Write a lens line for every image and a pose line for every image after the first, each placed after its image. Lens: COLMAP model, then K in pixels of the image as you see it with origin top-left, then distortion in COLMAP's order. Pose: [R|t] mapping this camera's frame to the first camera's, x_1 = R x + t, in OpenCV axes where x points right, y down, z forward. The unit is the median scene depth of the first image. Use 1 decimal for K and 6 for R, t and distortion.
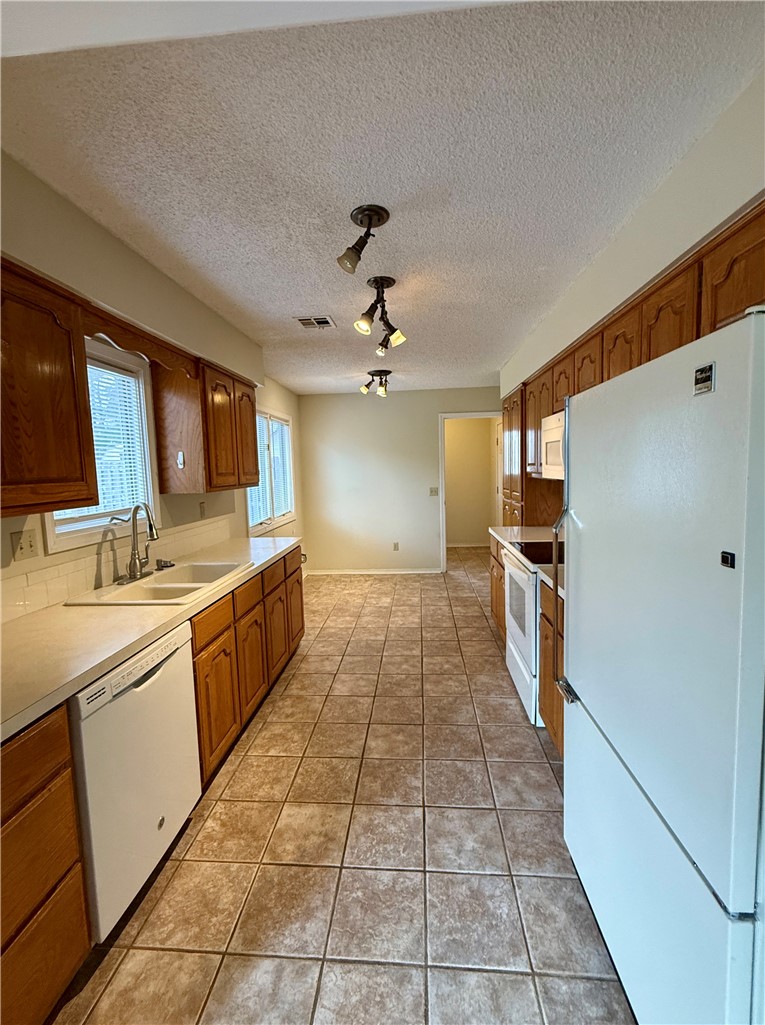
lens RADIAL K [[445.2, 0, 384.7], [0, 445.2, 508.7], [0, 0, 1]] dist [0.000825, 0.000120]
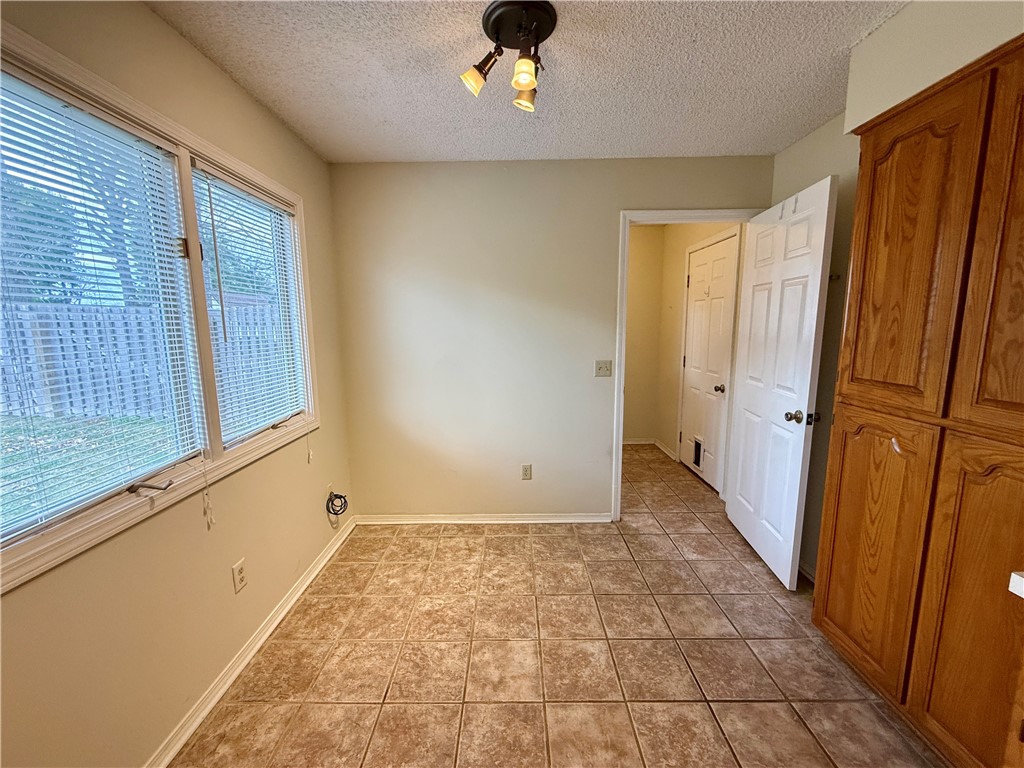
lens RADIAL K [[408.9, 0, 509.9], [0, 408.9, 383.4], [0, 0, 1]] dist [-0.001138, 0.000224]
pose [[0.997595, 0.009523, 0.068656, -0.055477], [-0.012815, 0.998781, 0.047671, -0.081672], [-0.068118, -0.048436, 0.996501, 1.027745]]
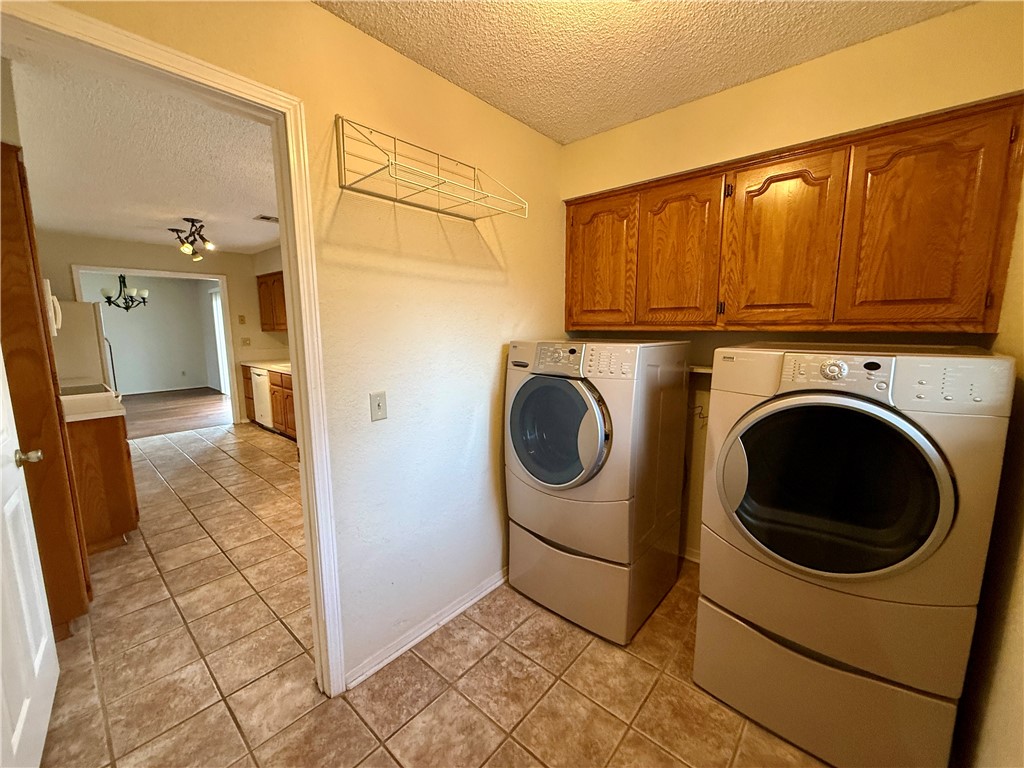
lens RADIAL K [[408.9, 0, 509.9], [0, 408.9, 383.4], [0, 0, 1]] dist [-0.001138, 0.000224]
pose [[-0.599582, 0.145166, -0.787038, 0.476586], [-0.053184, 0.974011, 0.220169, -0.224460], [0.798544, 0.173867, -0.576279, 2.374413]]
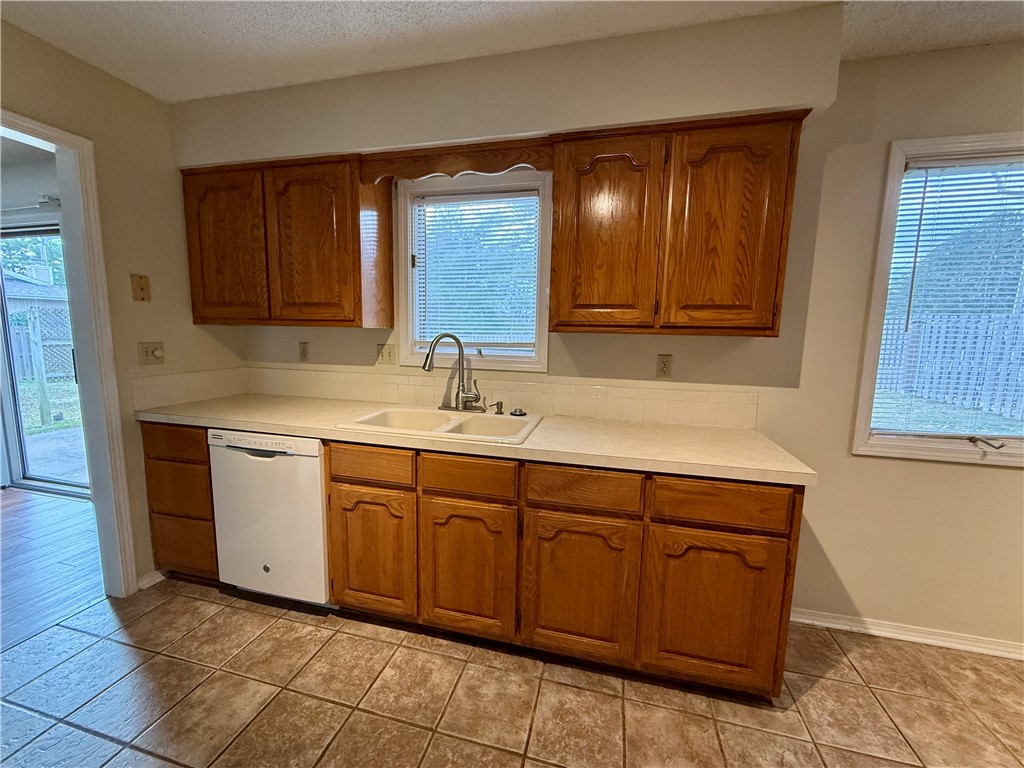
lens RADIAL K [[408.9, 0, 509.9], [0, 408.9, 383.4], [0, 0, 1]] dist [-0.001138, 0.000224]
pose [[-0.177467, 0.149930, -0.972639, 0.230400], [-0.107114, 0.979513, 0.170534, -0.052606], [0.978280, 0.134448, -0.157772, 0.923550]]
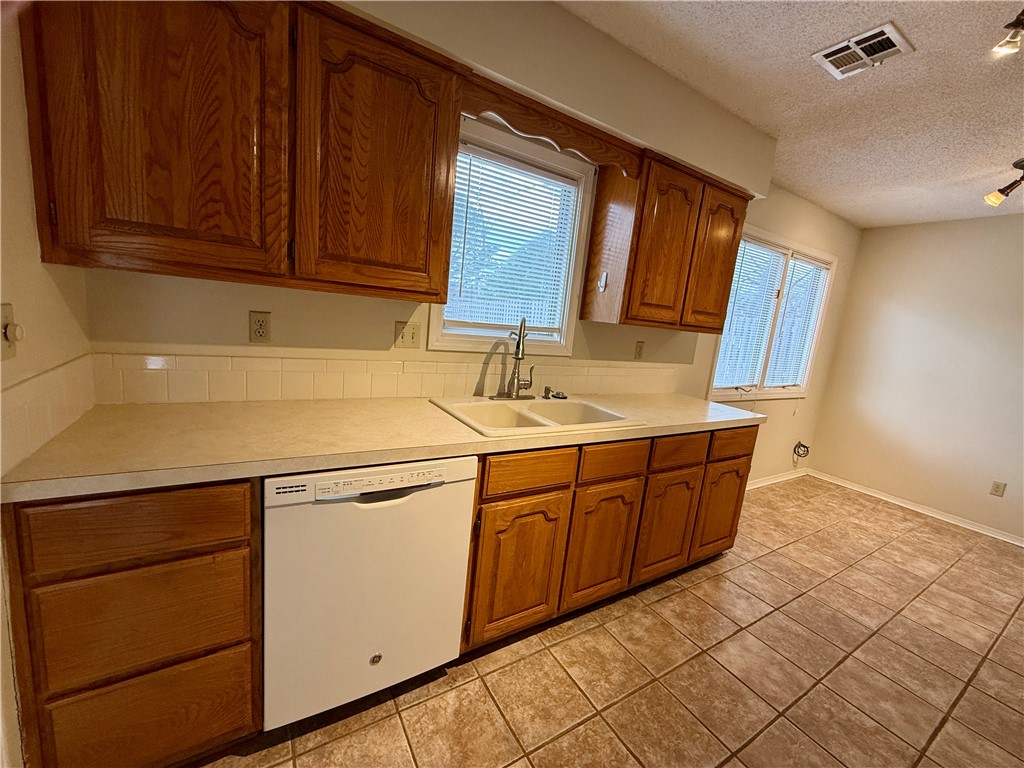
lens RADIAL K [[408.9, 0, 509.9], [0, 408.9, 383.4], [0, 0, 1]] dist [-0.001138, 0.000224]
pose [[0.578978, 0.223460, -0.784124, 0.083454], [-0.193229, 0.971918, 0.134302, 0.007821], [0.792116, 0.073758, 0.605898, 0.347048]]
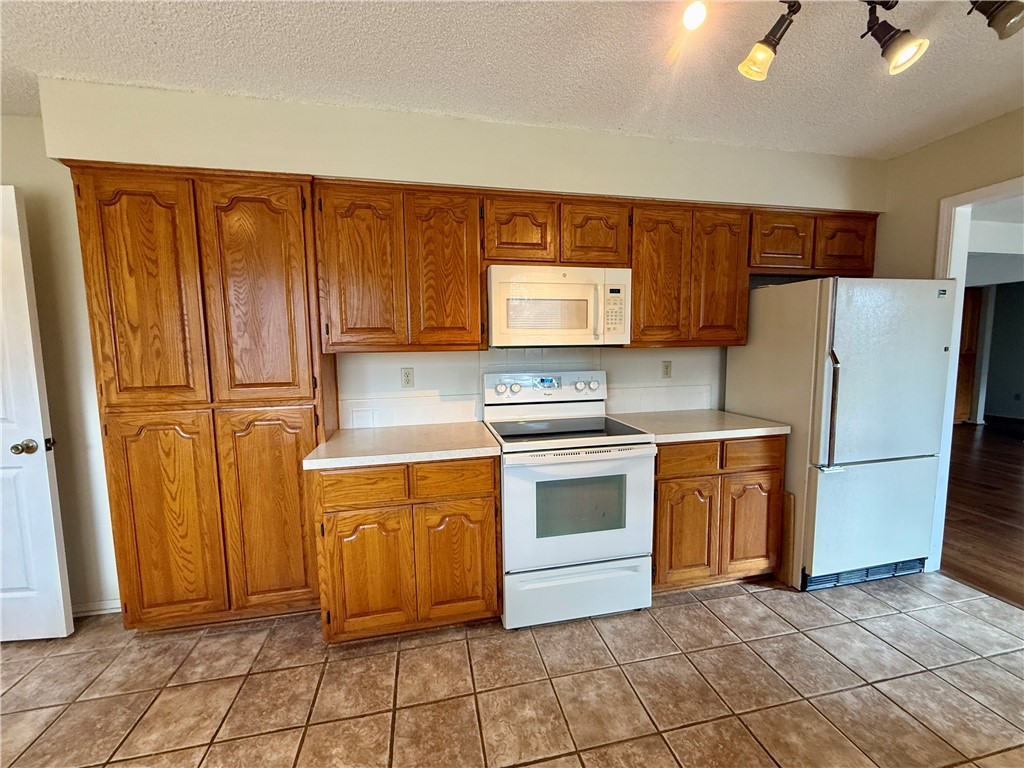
lens RADIAL K [[408.9, 0, 509.9], [0, 408.9, 383.4], [0, 0, 1]] dist [-0.001138, 0.000224]
pose [[-0.280299, -0.060032, 0.958034, -0.292545], [0.114420, 0.988837, 0.095439, -0.068802], [-0.953069, 0.136370, -0.270301, 1.139753]]
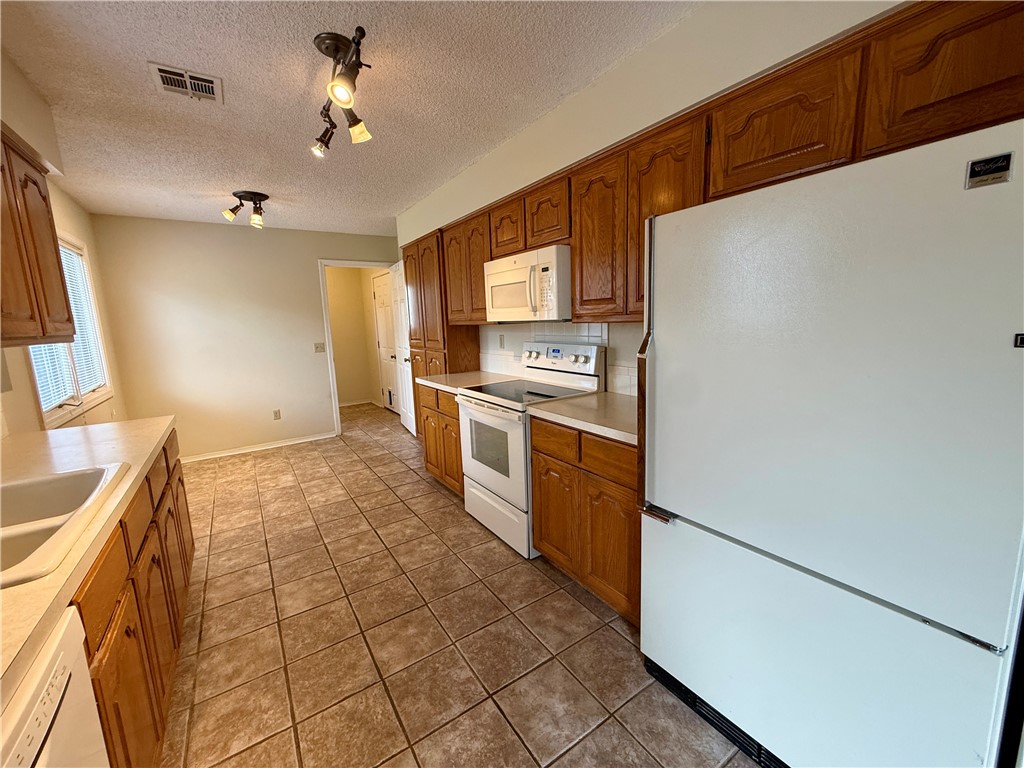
lens RADIAL K [[408.9, 0, 509.9], [0, 408.9, 383.4], [0, 0, 1]] dist [-0.001138, 0.000224]
pose [[0.785262, -0.095915, 0.611690, -0.187771], [0.071593, 0.995368, 0.064168, 0.014625], [-0.615011, -0.006596, 0.788491, 0.223344]]
